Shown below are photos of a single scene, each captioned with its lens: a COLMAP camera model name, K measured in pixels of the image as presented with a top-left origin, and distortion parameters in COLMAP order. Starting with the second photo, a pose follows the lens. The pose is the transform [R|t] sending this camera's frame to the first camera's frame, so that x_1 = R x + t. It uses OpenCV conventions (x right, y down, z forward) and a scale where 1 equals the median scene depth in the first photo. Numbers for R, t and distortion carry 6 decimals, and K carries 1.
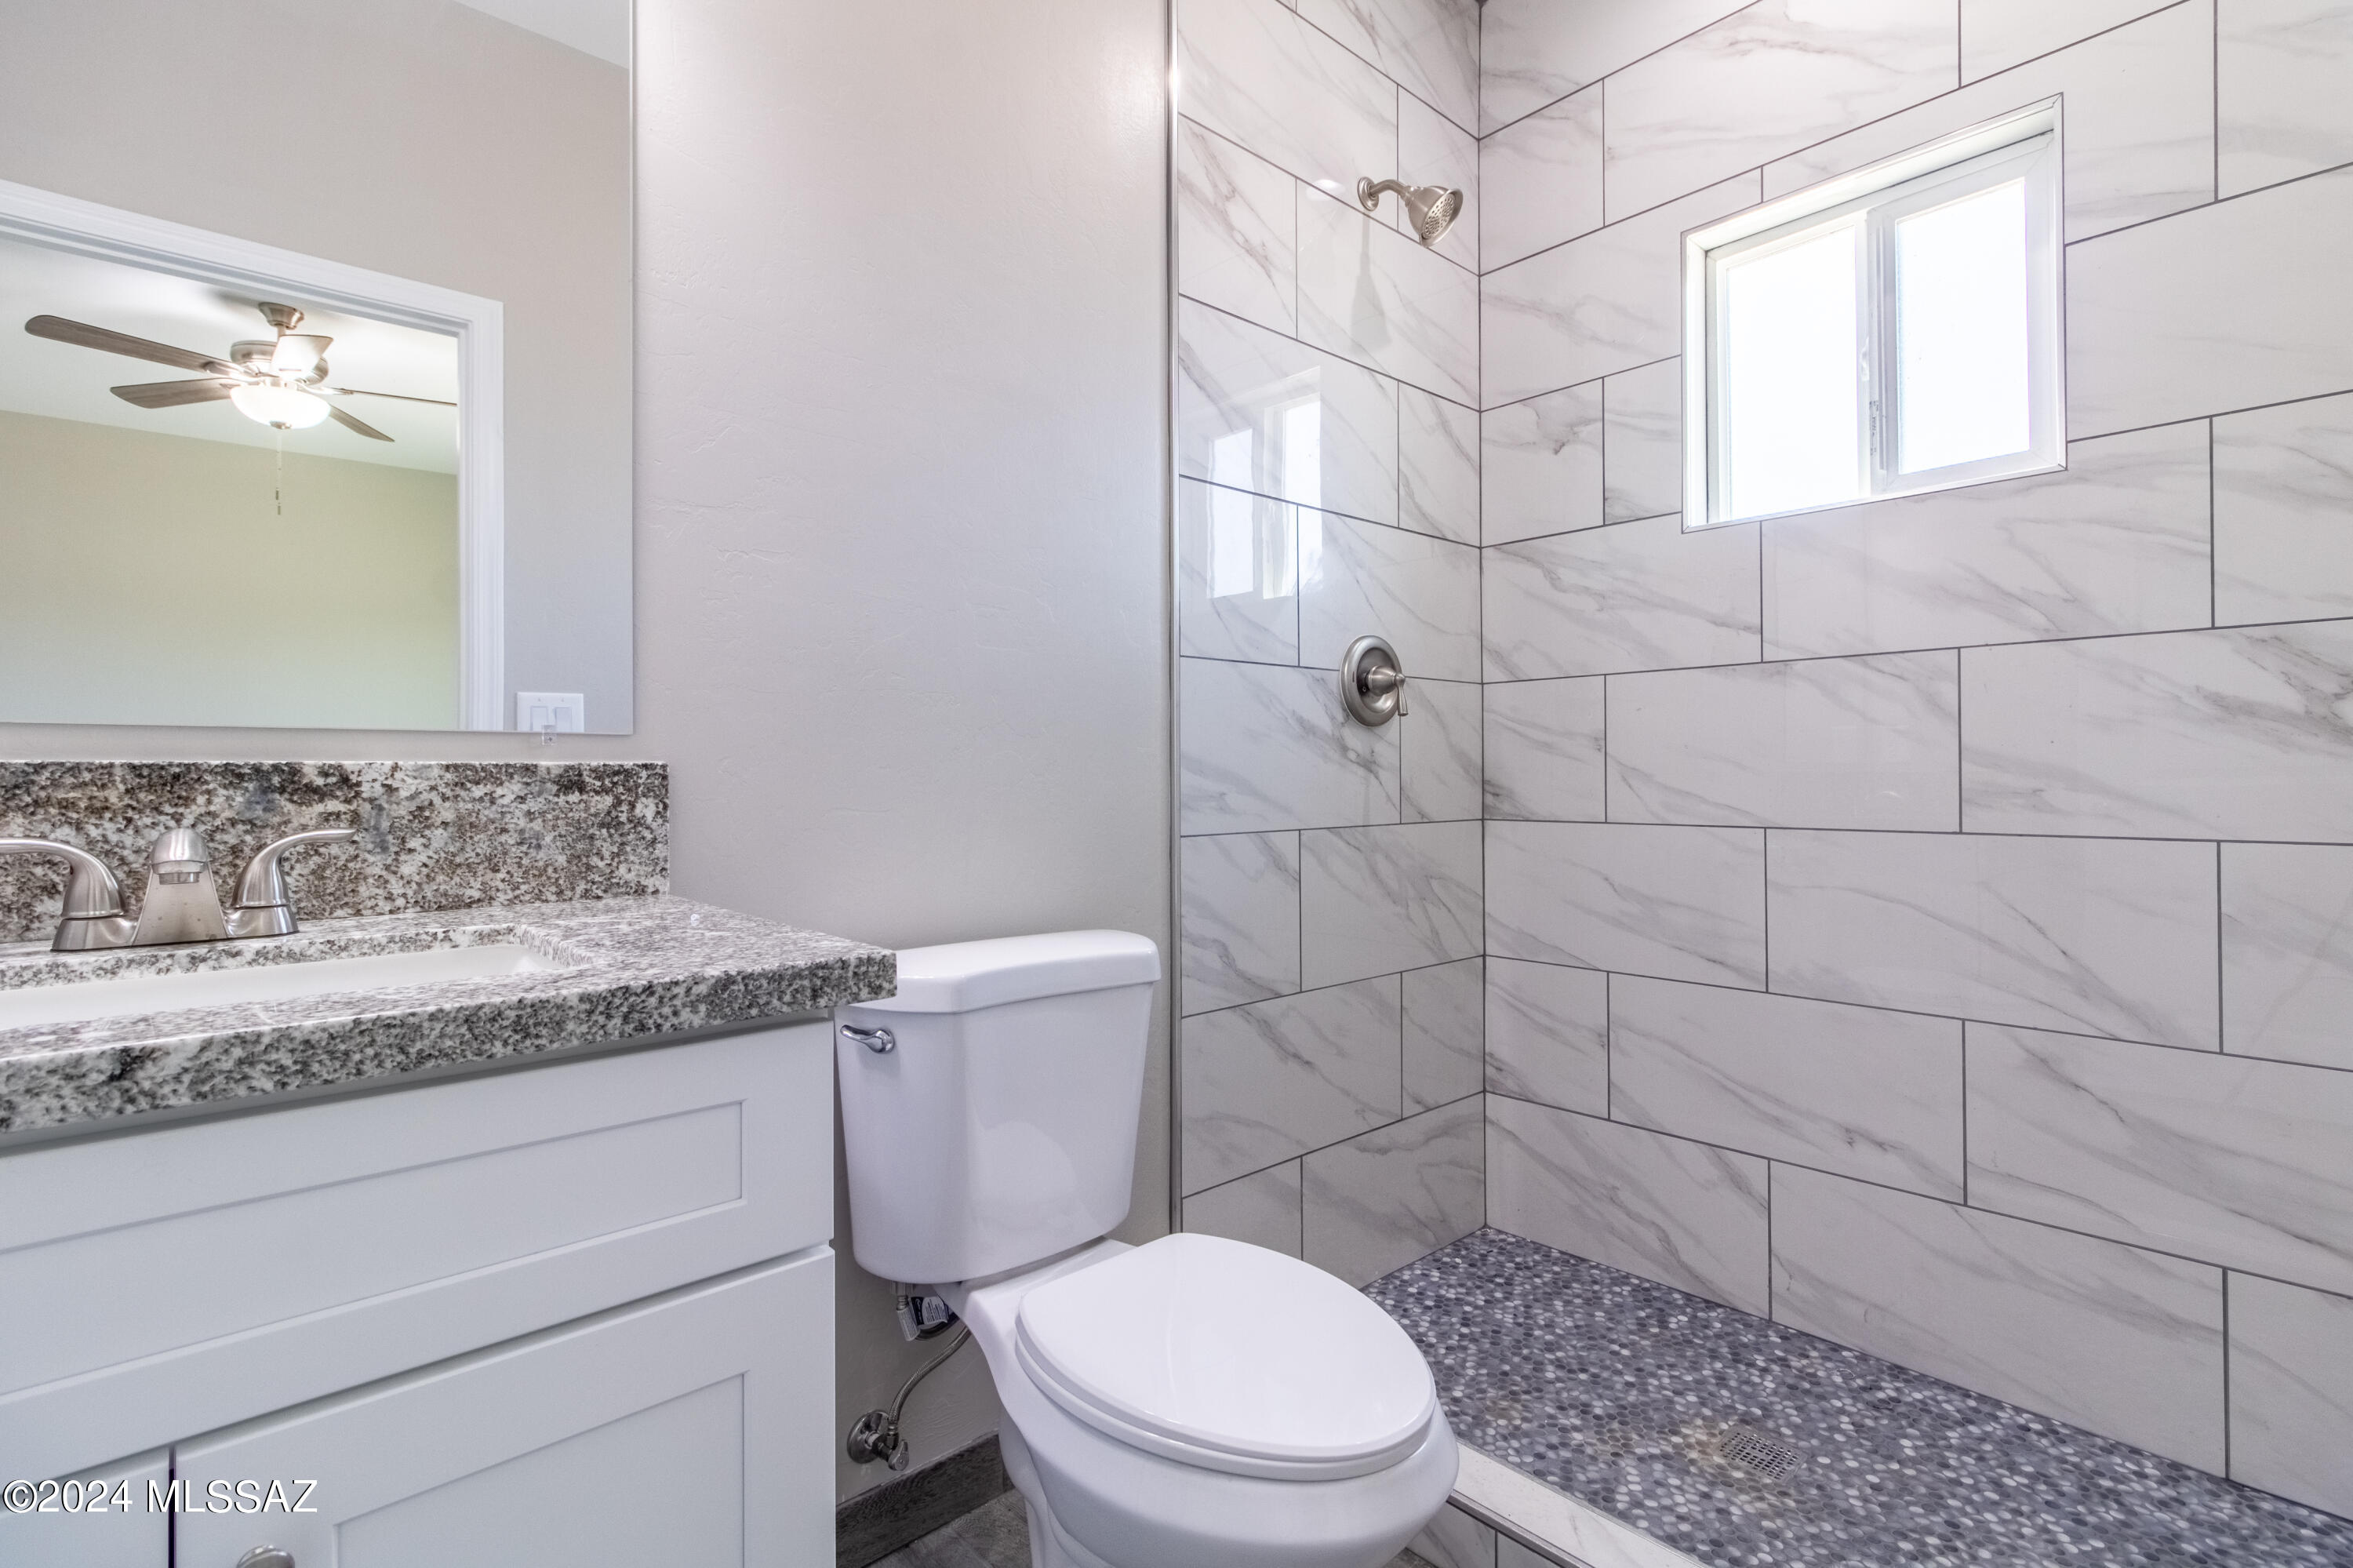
lens RADIAL K [[1084.3, 0, 1176.3], [0, 1084.3, 773.0], [0, 0, 1]] dist [0.002375, 0.000646]
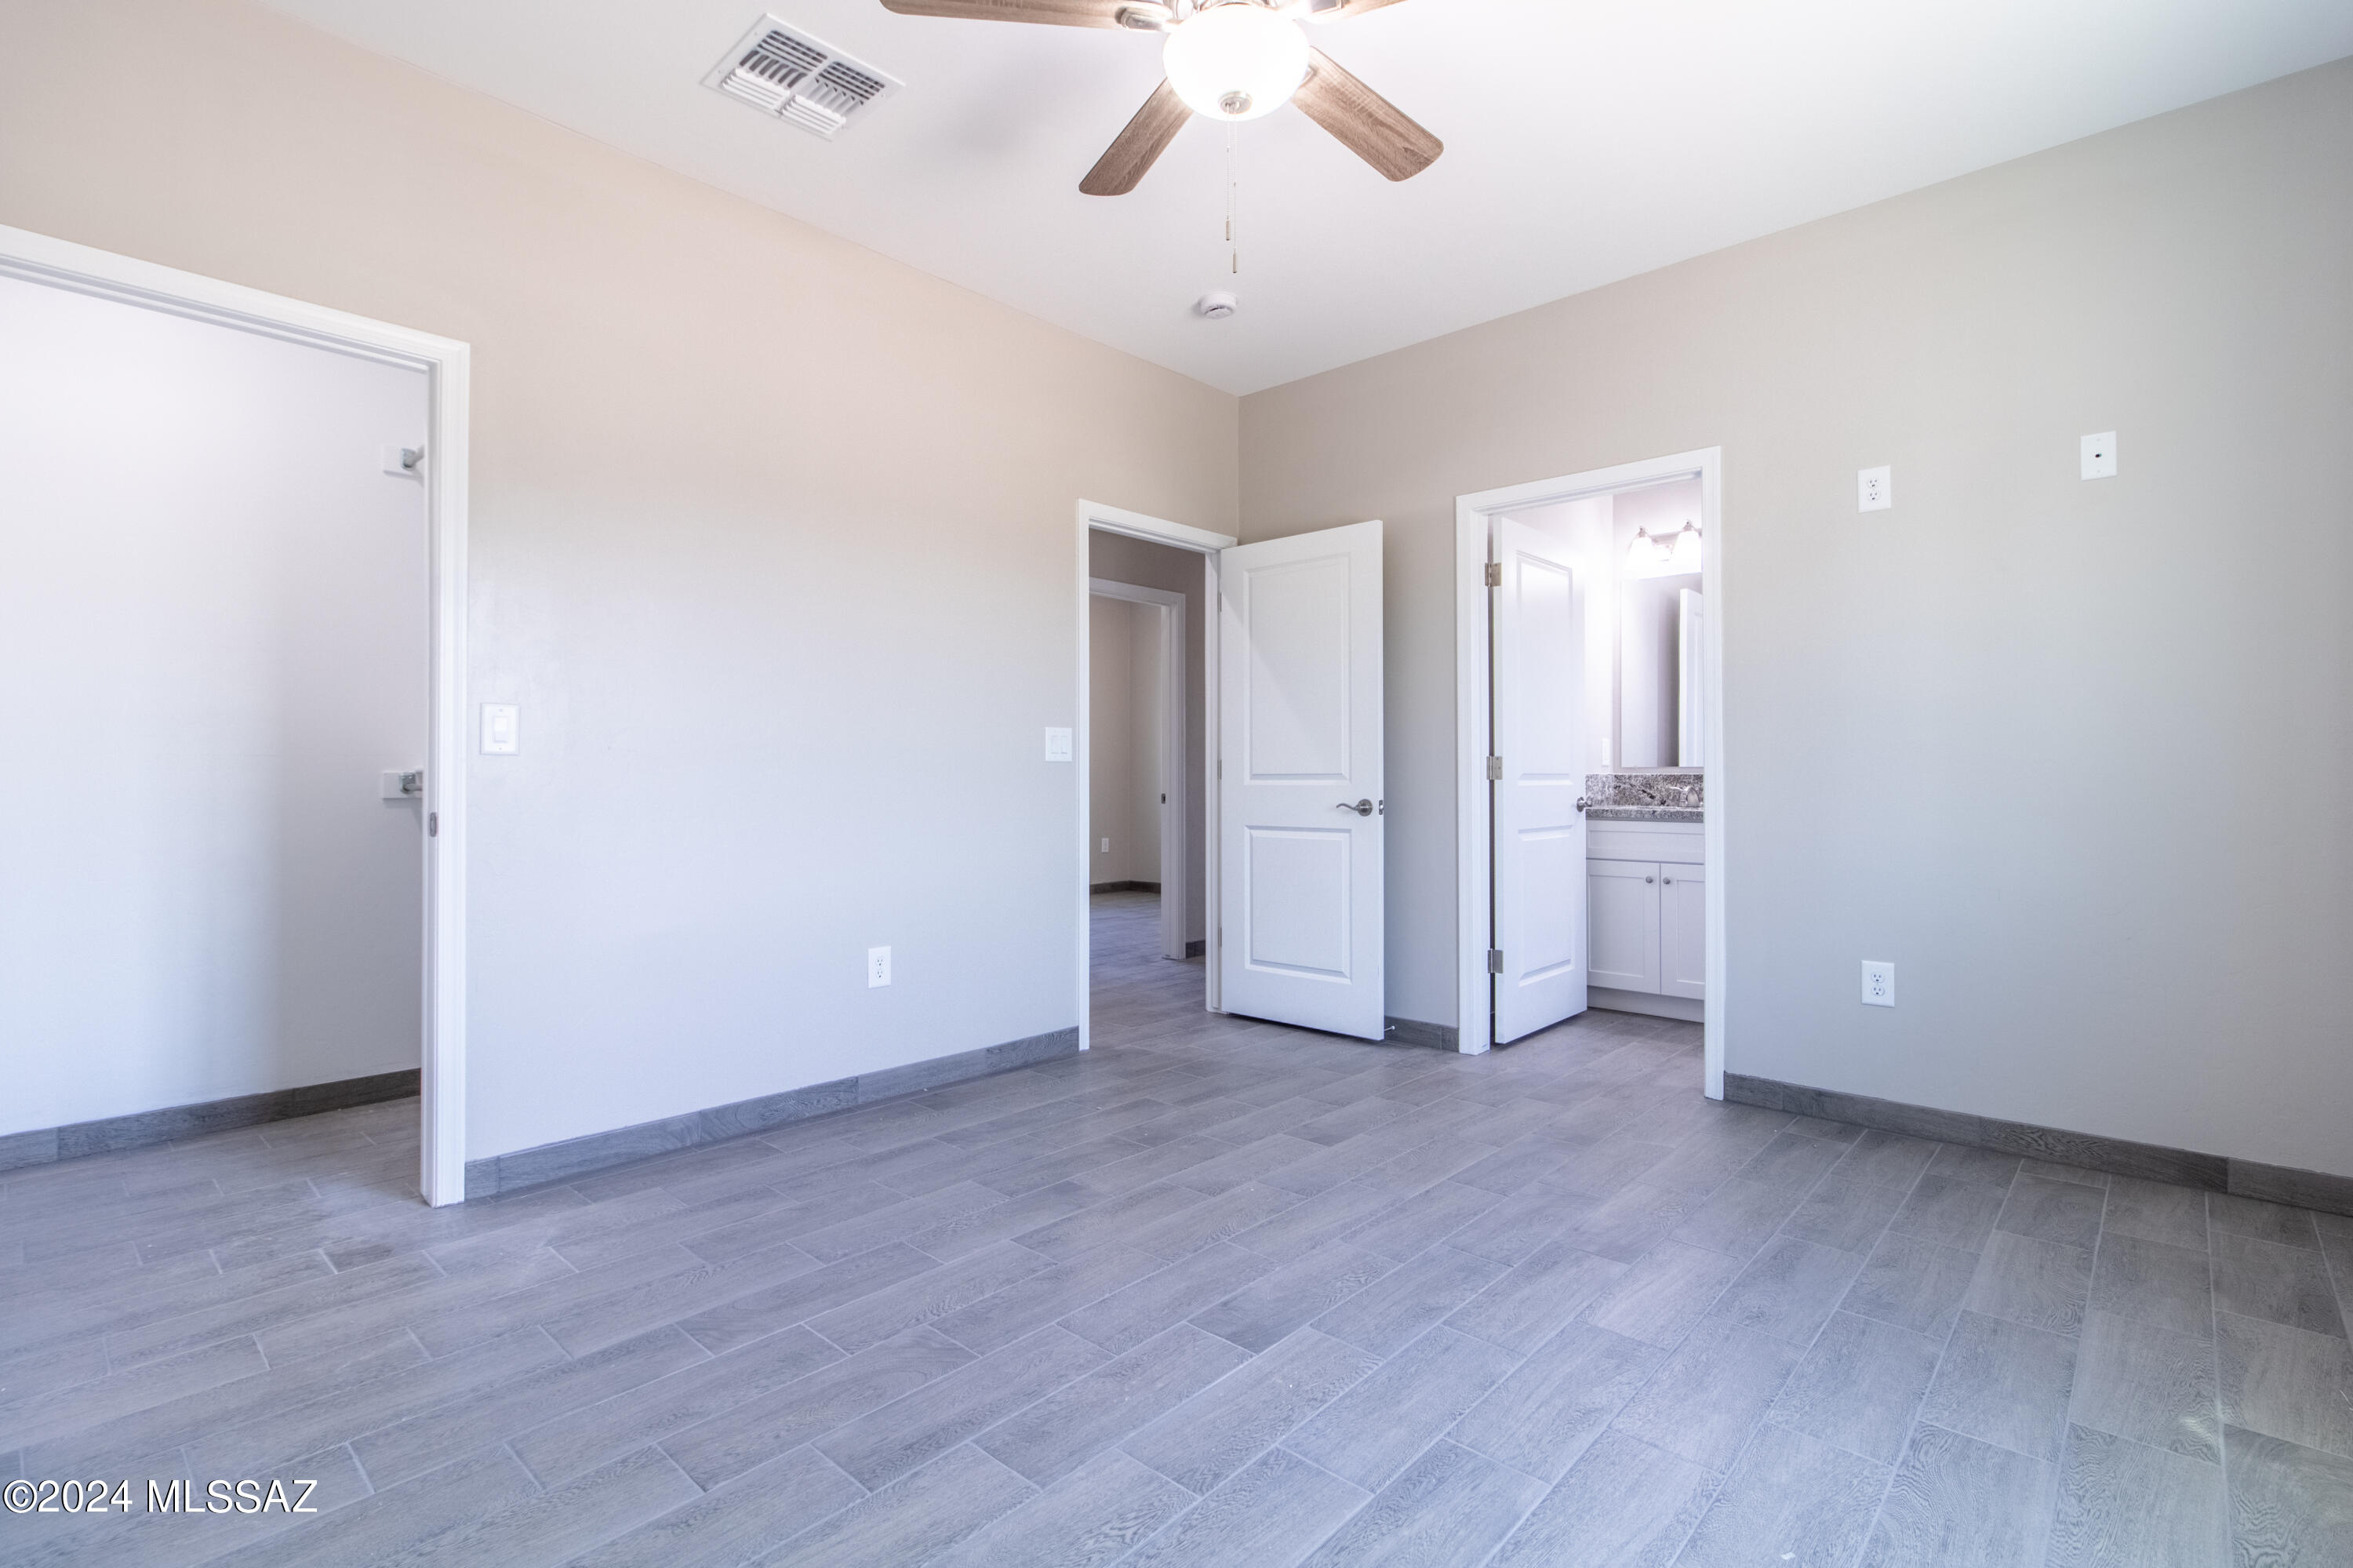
lens RADIAL K [[1086.7, 0, 1200.4], [0, 1086.7, 771.4], [0, 0, 1]] dist [-0.003166, -0.000335]
pose [[0.100366, -0.002103, -0.994948, 3.680443], [0.000785, 0.999998, -0.002035, -0.014447], [0.994950, -0.000577, 0.100368, -1.463107]]
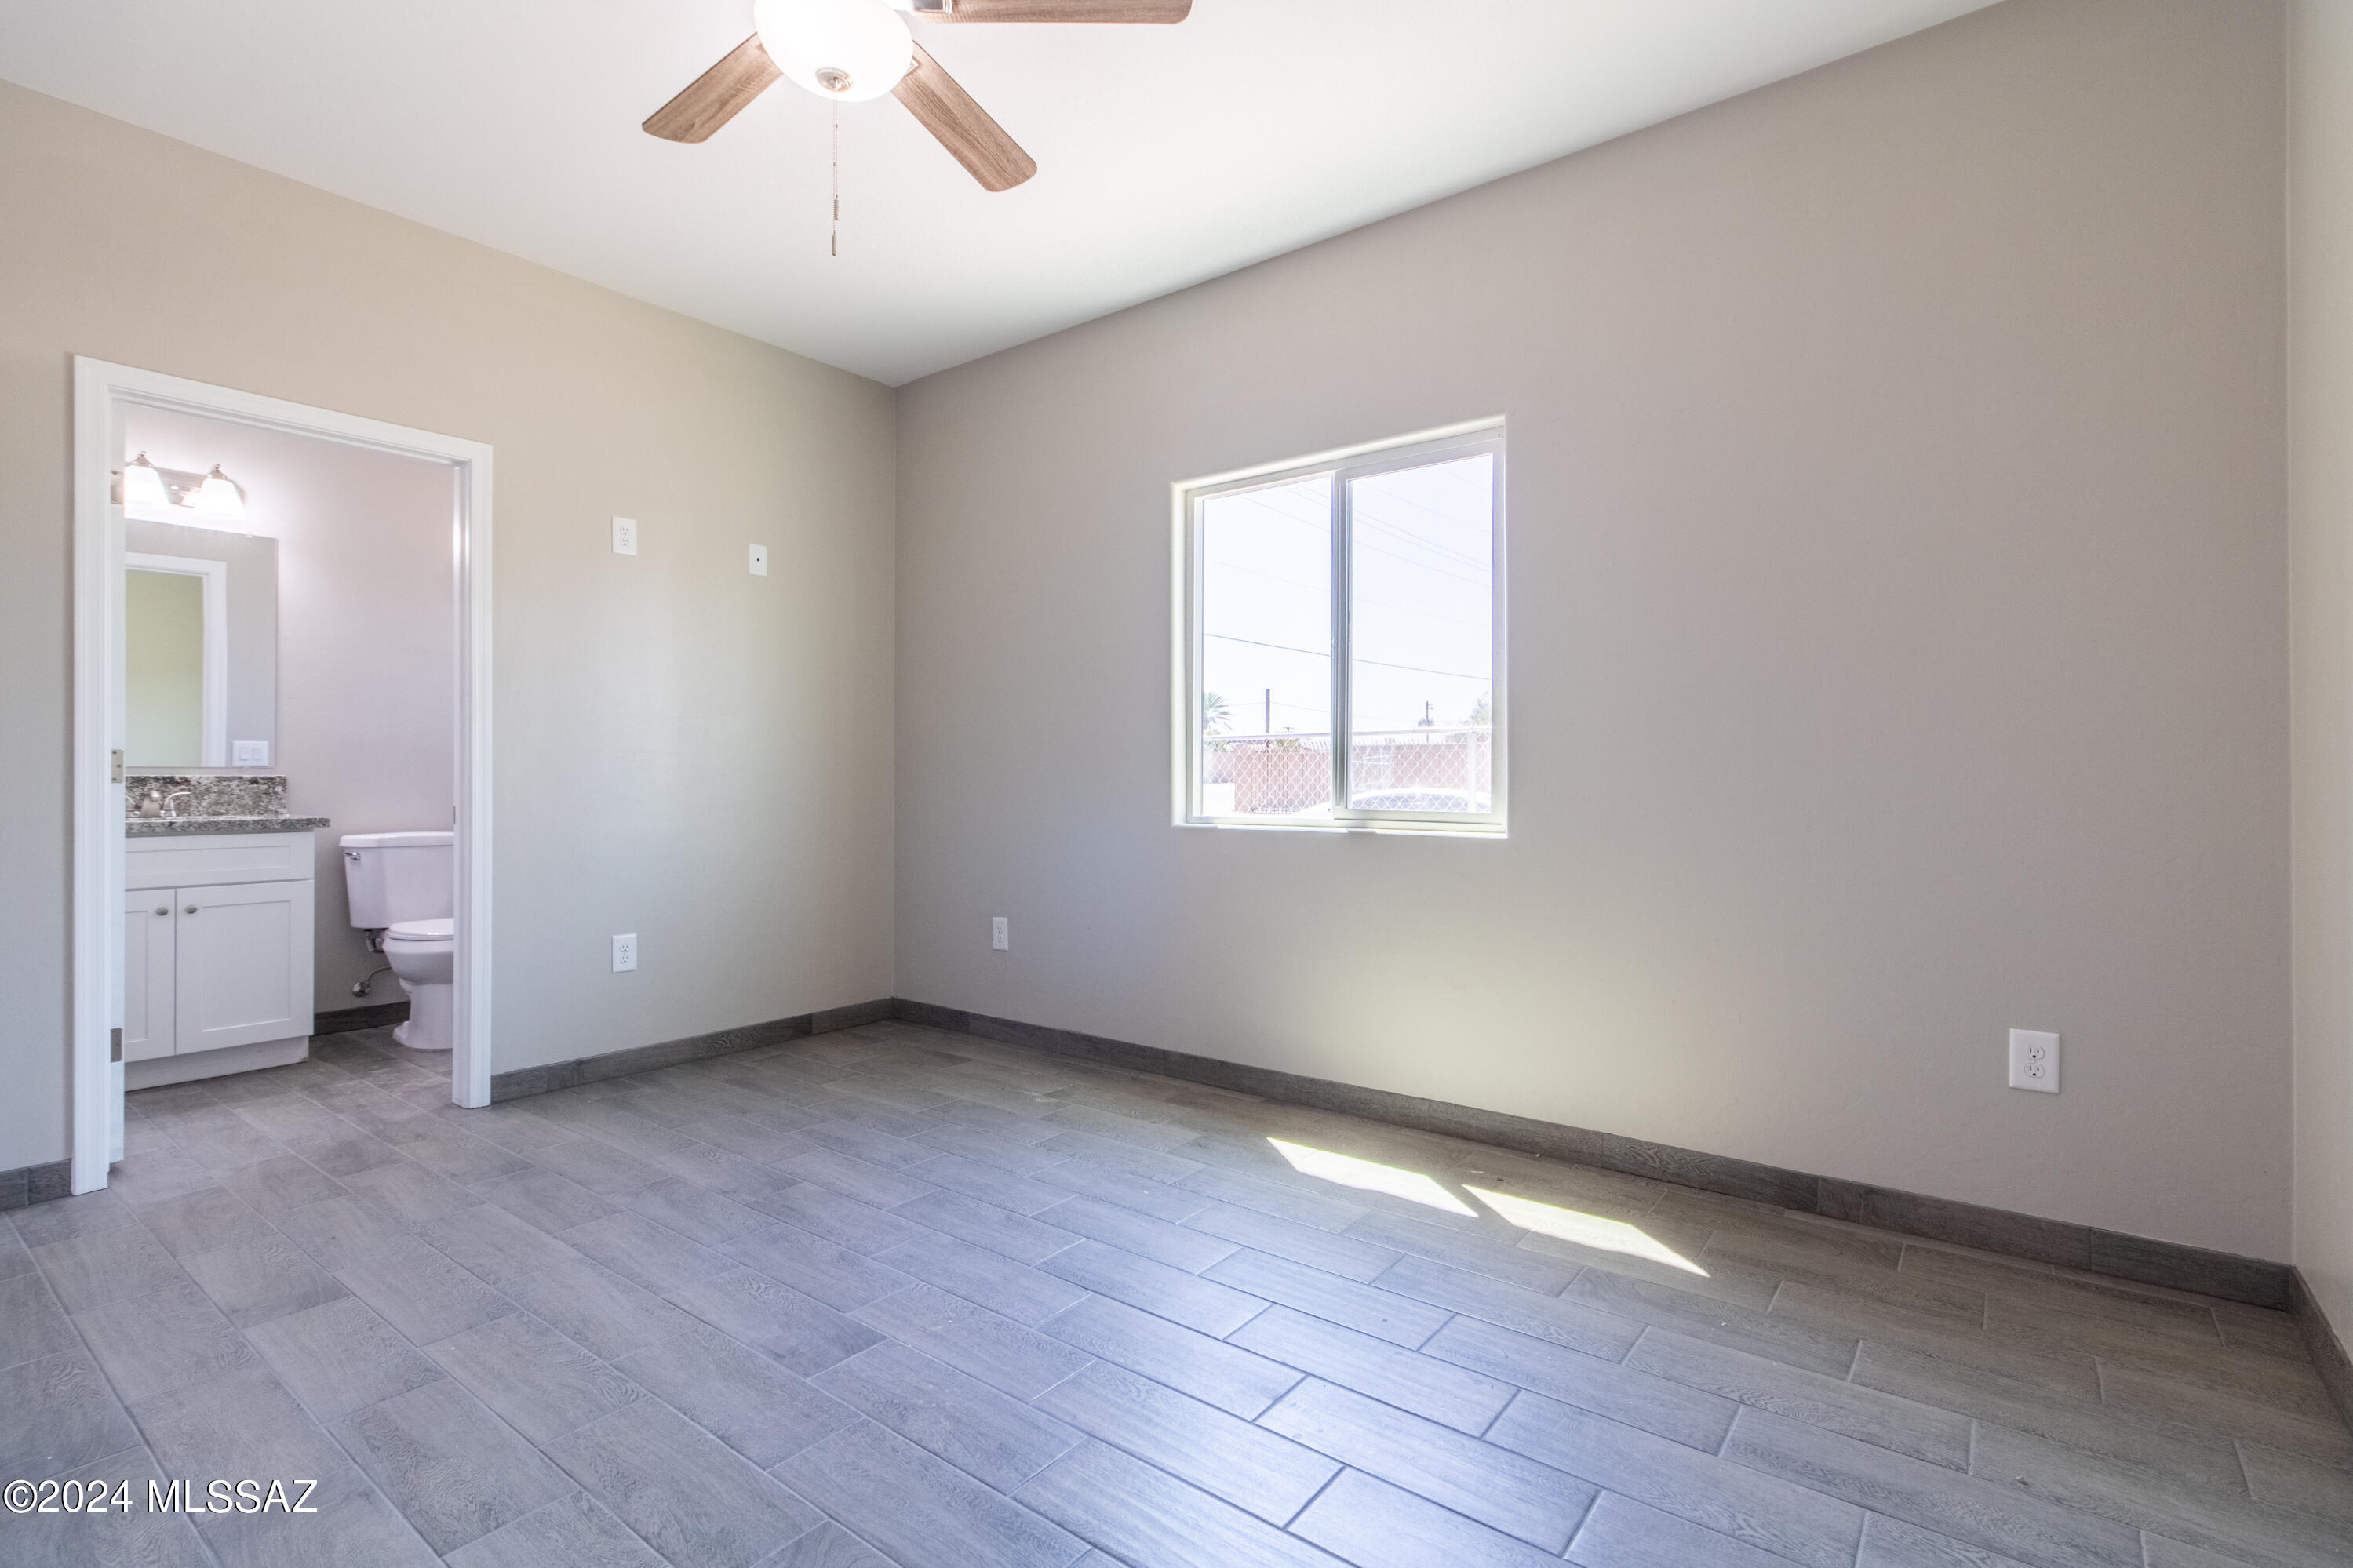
lens RADIAL K [[1084.1, 0, 1176.3], [0, 1084.1, 773.0], [0, 0, 1]] dist [0.002375, 0.000646]
pose [[0.984244, 0.004419, 0.176761, 1.911366], [-0.003477, 0.999978, -0.005640, -0.009661], [-0.176782, 0.004937, 0.984238, -3.248169]]
